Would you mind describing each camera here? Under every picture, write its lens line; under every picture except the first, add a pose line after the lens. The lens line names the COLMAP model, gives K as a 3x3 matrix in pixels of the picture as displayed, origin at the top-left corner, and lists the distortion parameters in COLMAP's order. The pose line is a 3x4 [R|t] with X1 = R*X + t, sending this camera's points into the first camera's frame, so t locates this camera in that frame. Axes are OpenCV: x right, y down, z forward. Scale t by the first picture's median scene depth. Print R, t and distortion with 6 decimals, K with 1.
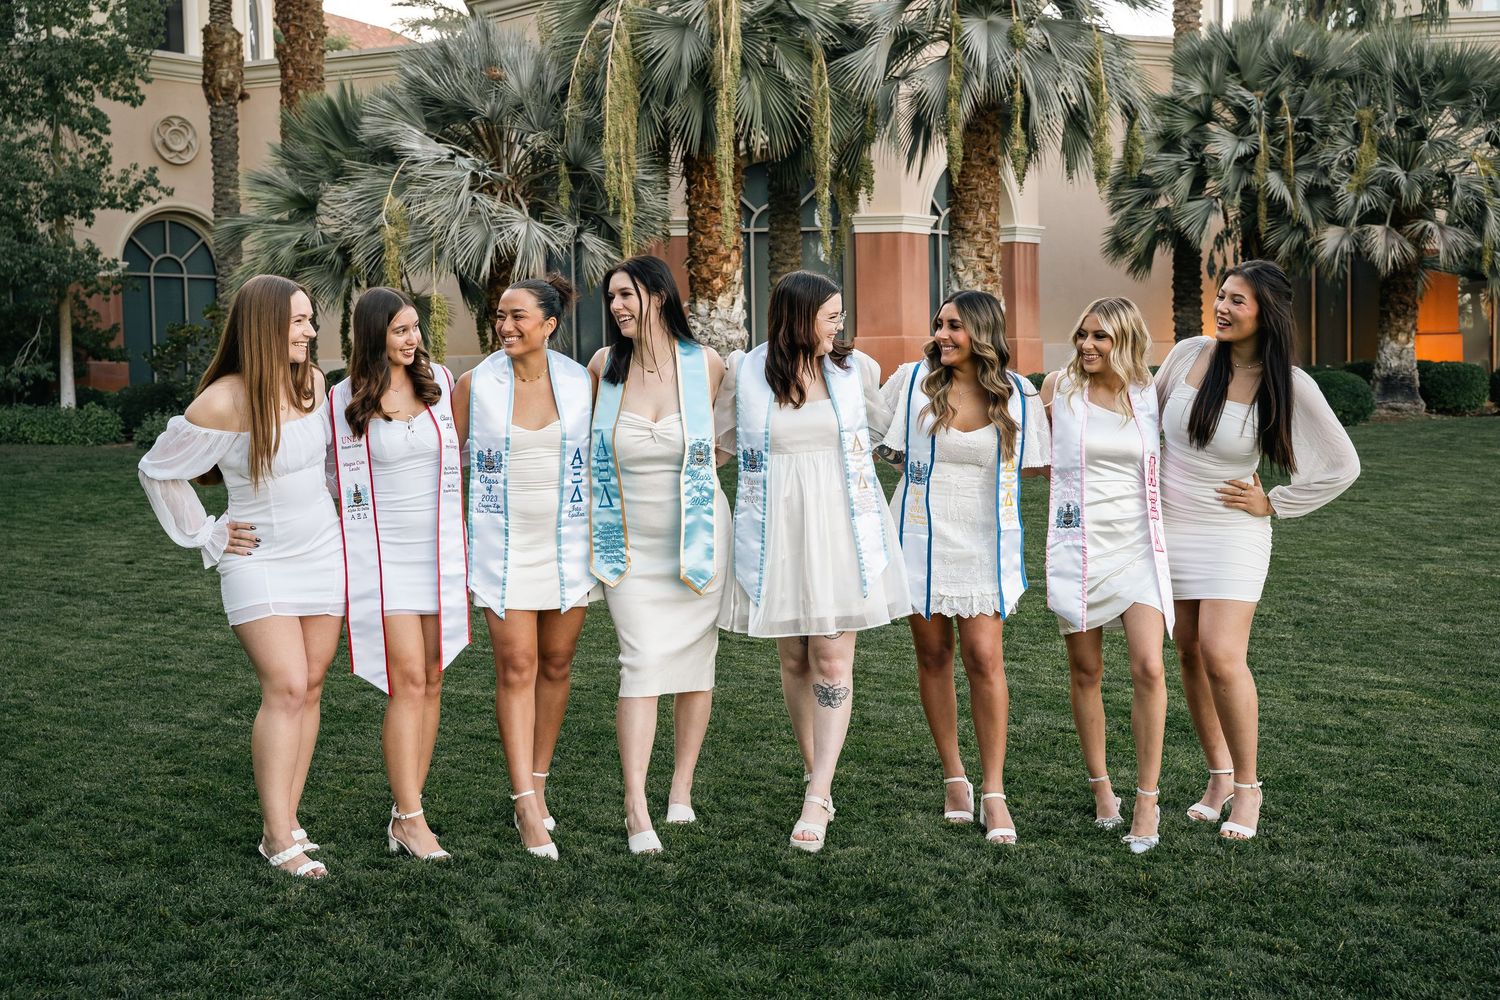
lens RADIAL K [[1625.2, 0, 712.8], [0, 1625.2, 461.0], [0, 0, 1]] dist [-0.033947, 0.203571]
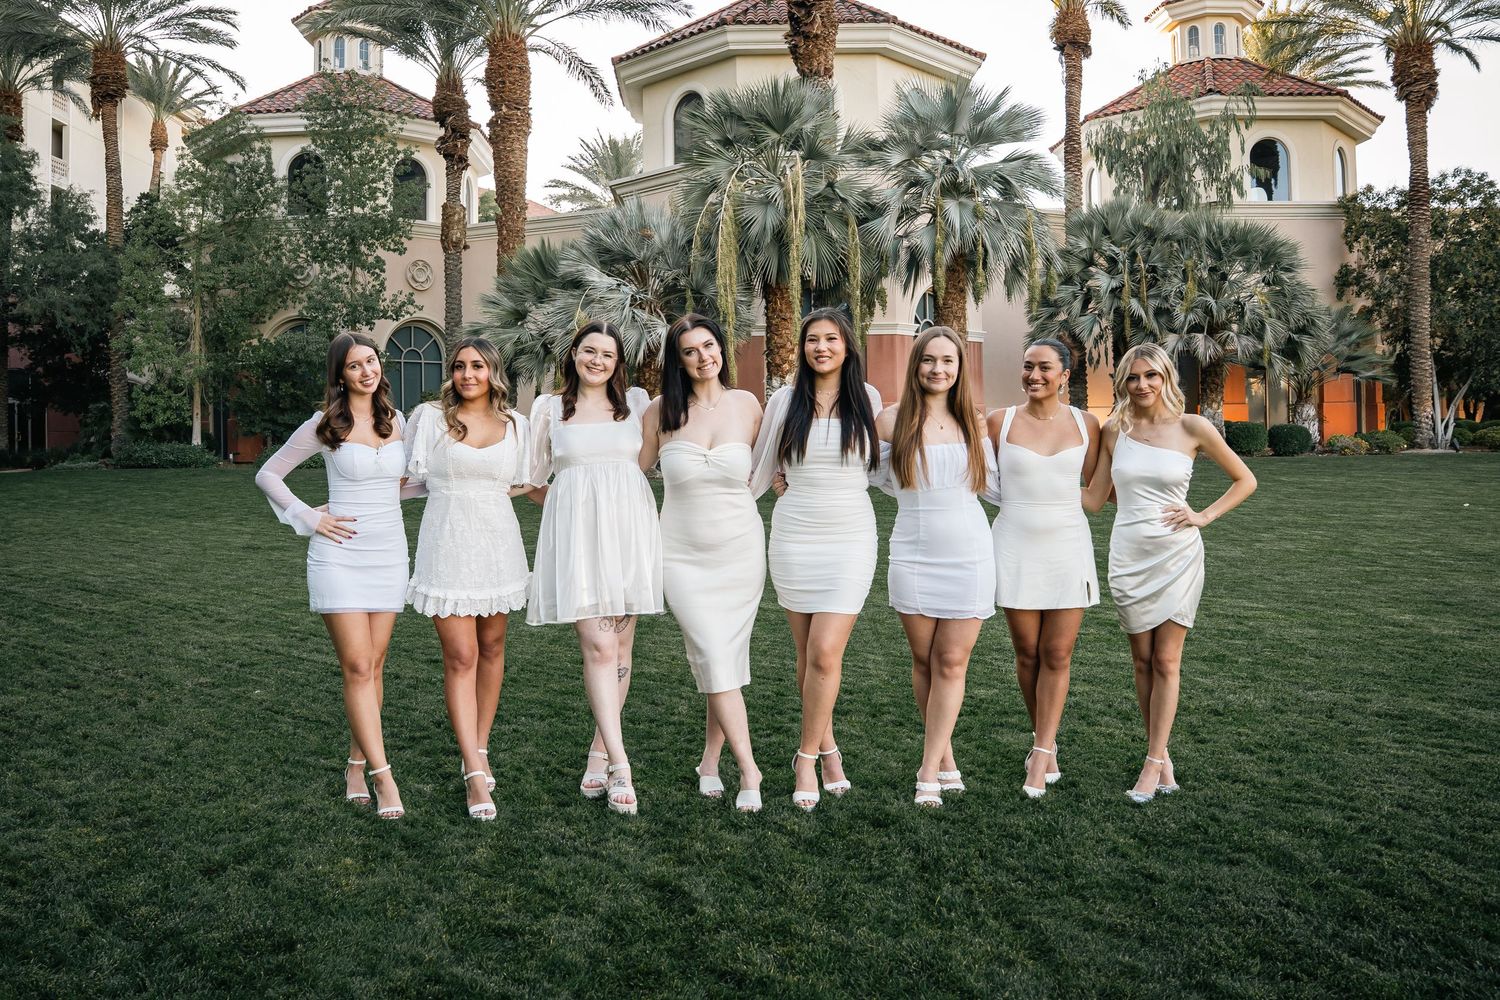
lens RADIAL K [[1108.6, 0, 682.9], [0, 1108.6, 440.7], [0, 0, 1]] dist [-0.159026, 0.099282]
pose [[0.999168, 0.005973, -0.040334, -0.052912], [-0.007684, 0.999072, -0.042386, 0.006091], [0.040044, 0.042660, 0.998287, -0.050802]]
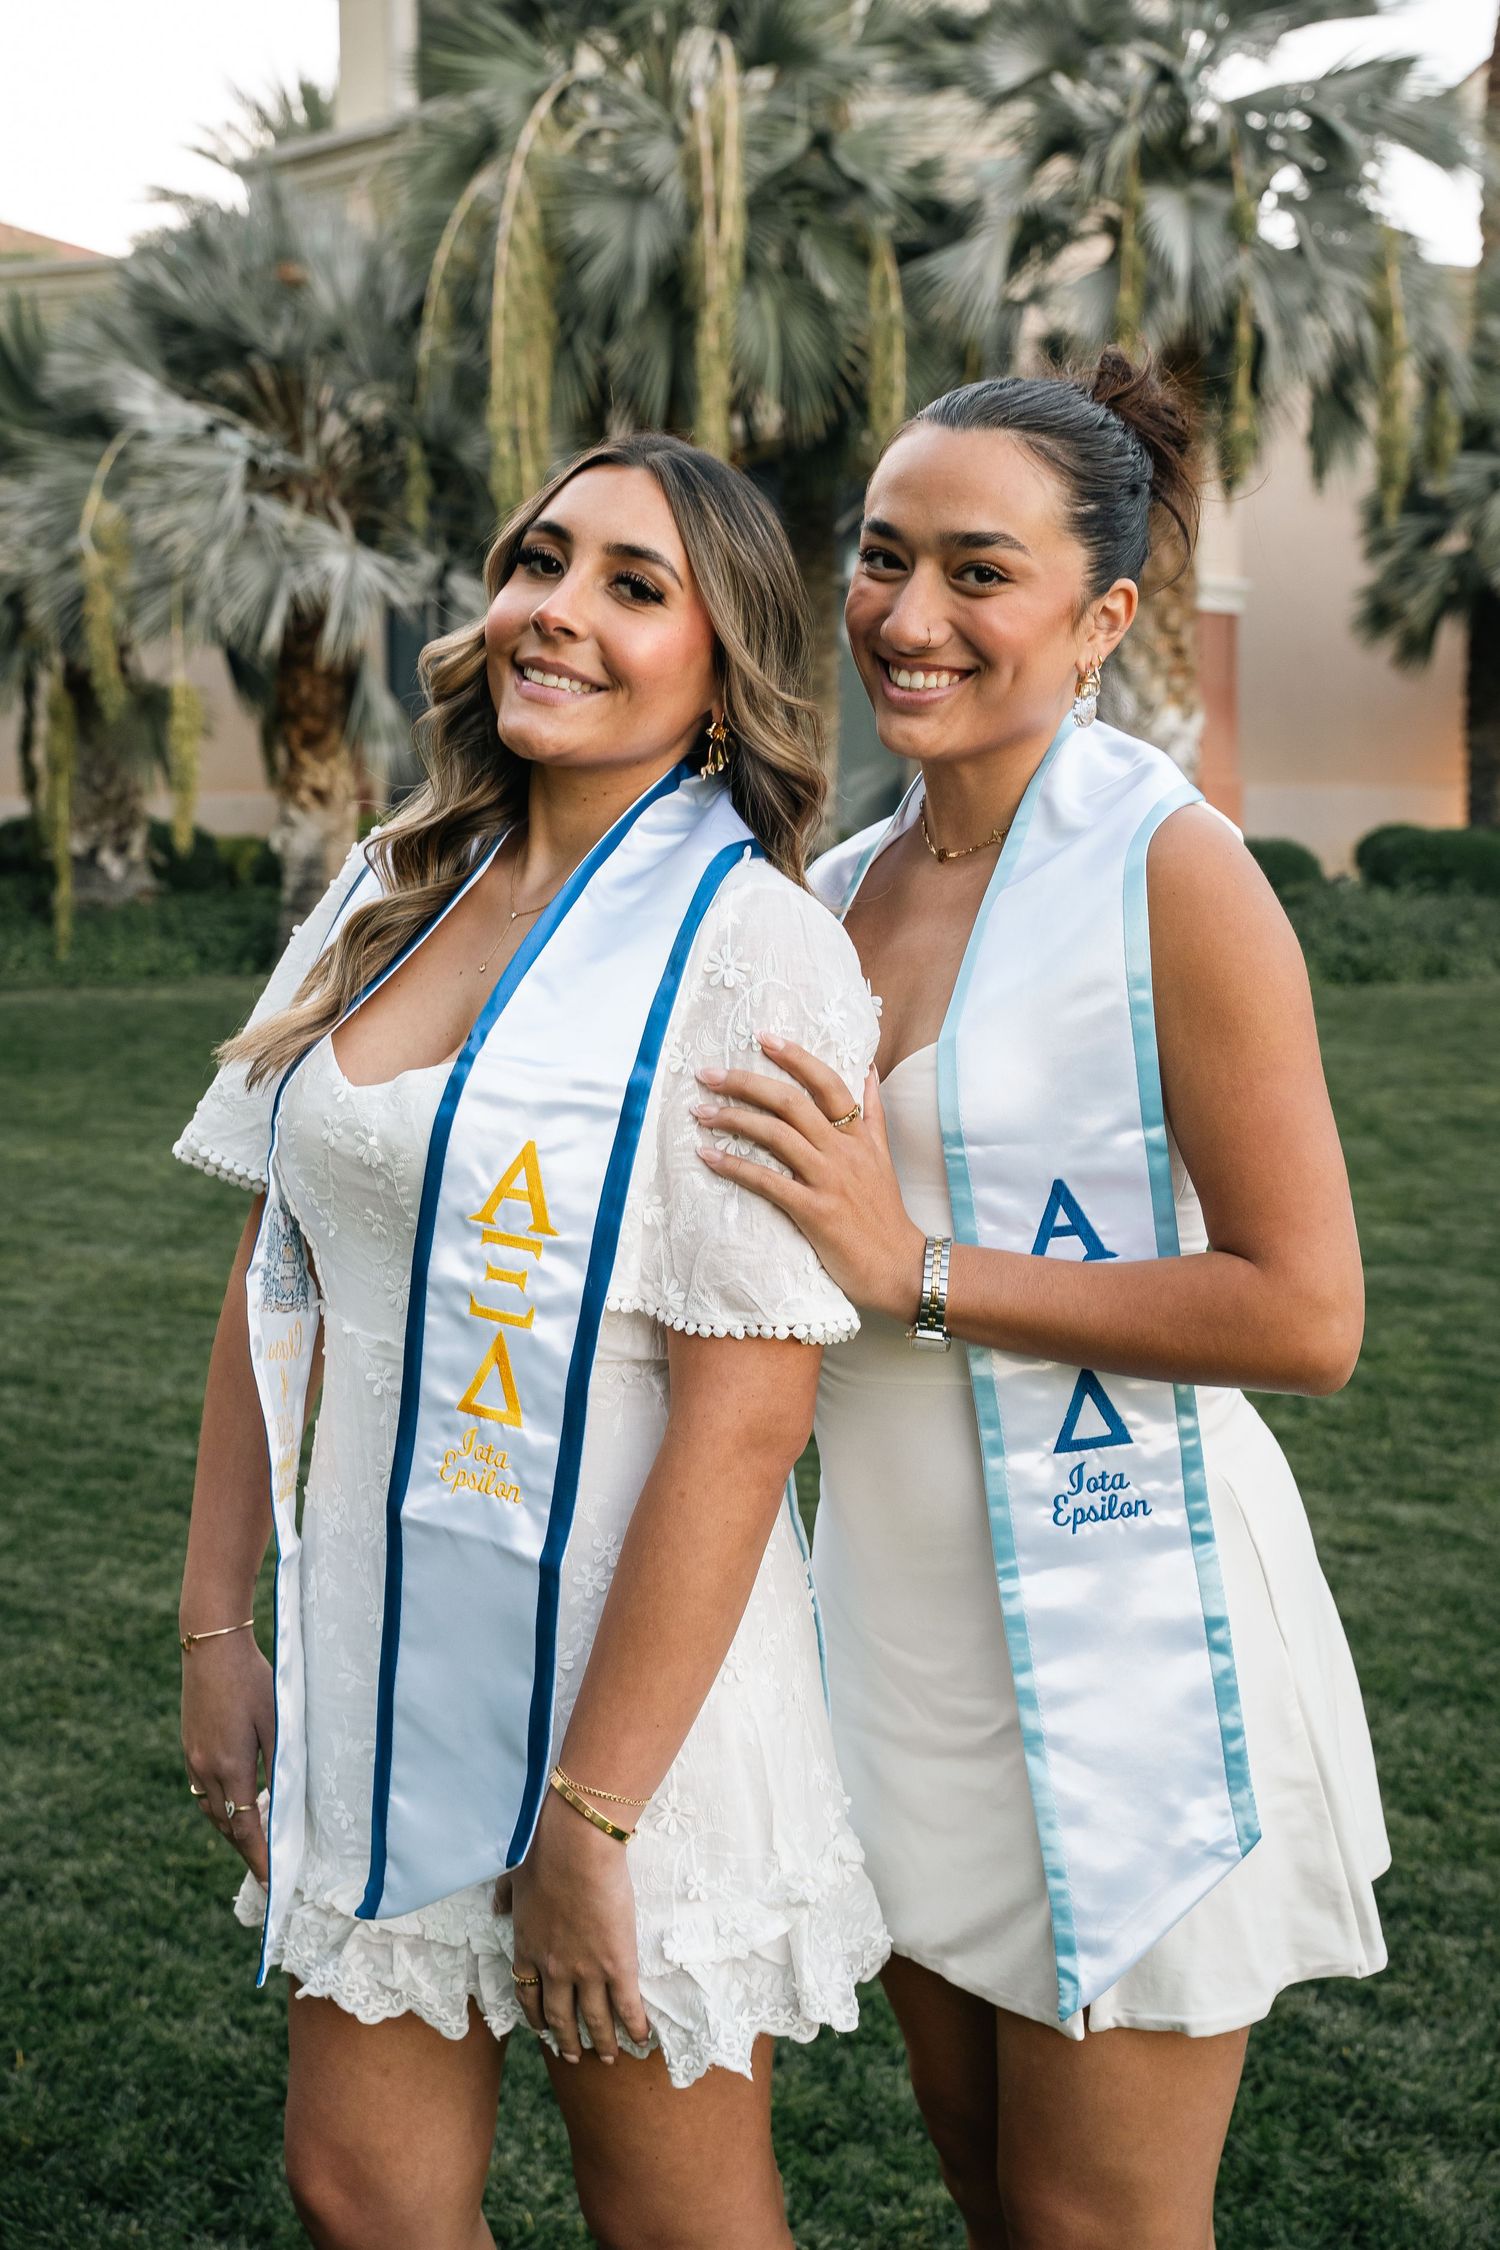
lens RADIAL K [[2512.6, 0, 708.1], [0, 2512.6, 1036.7], [0, 0, 1]] dist [-0.005769, 0.178163]
pose [[0.999674, 0.009340, 0.023777, -0.011466], [-0.010026, 0.999532, 0.028905, -0.008718], [-0.023496, -0.029134, 0.999299, 0.139130]]
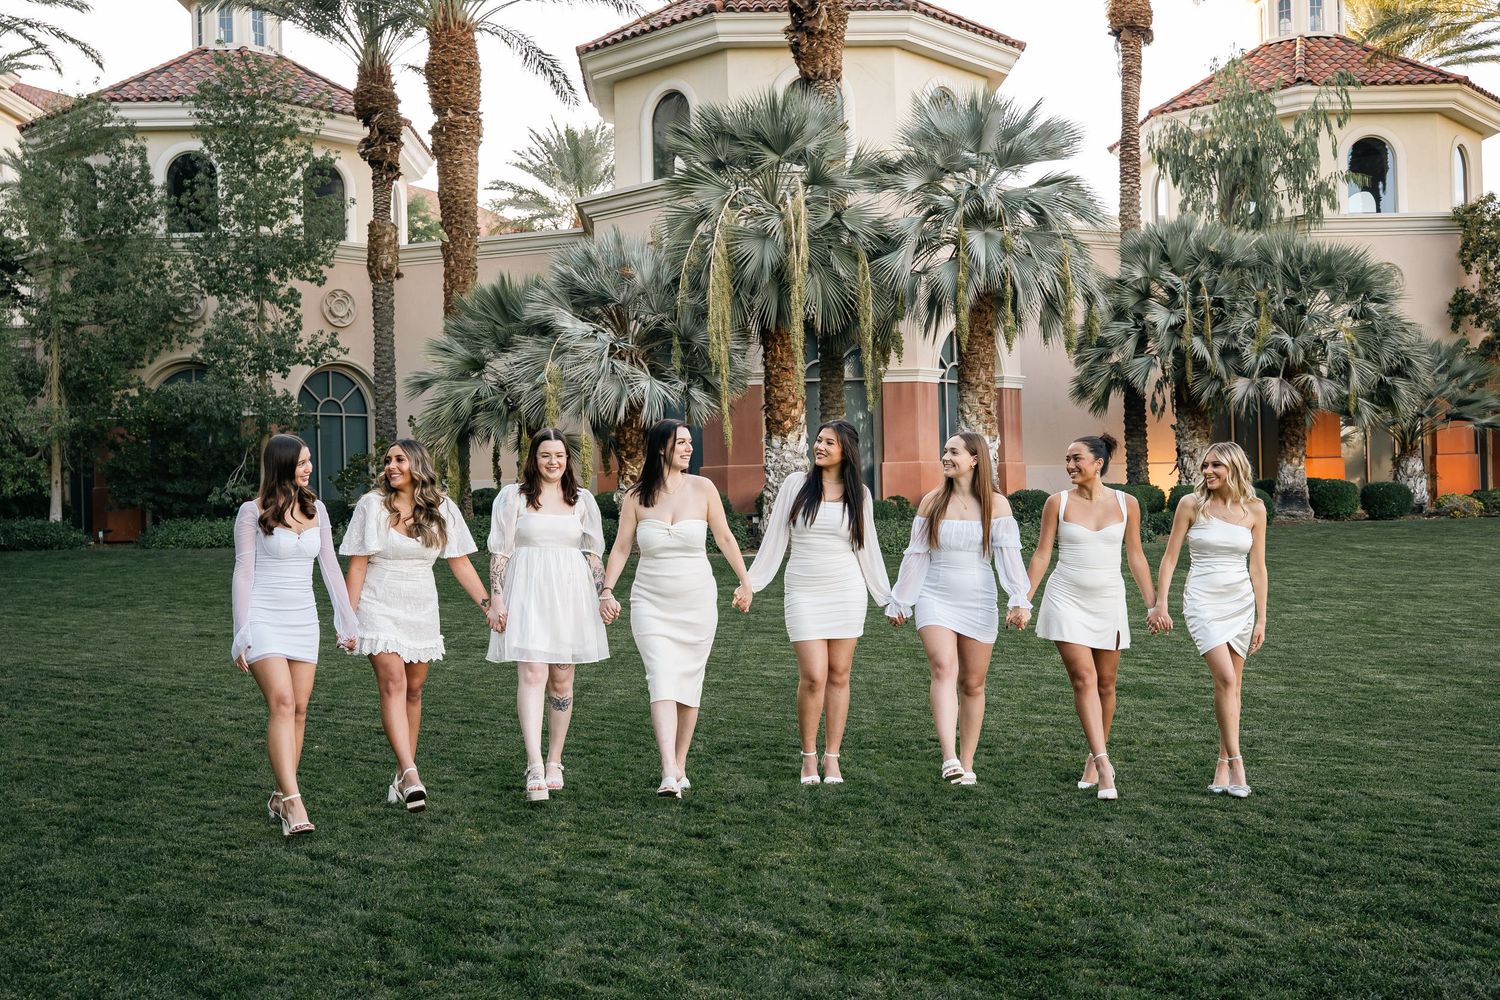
lens RADIAL K [[1482.0, 0, 750.0], [0, 1482.0, 500.0], [0, 0, 1]] dist [-0.083461, 0.132264]
pose [[0.999695, -0.004636, 0.024251, -0.059336], [0.005744, 0.998933, -0.045822, 0.009450], [-0.024012, 0.045948, 0.998655, -0.223446]]
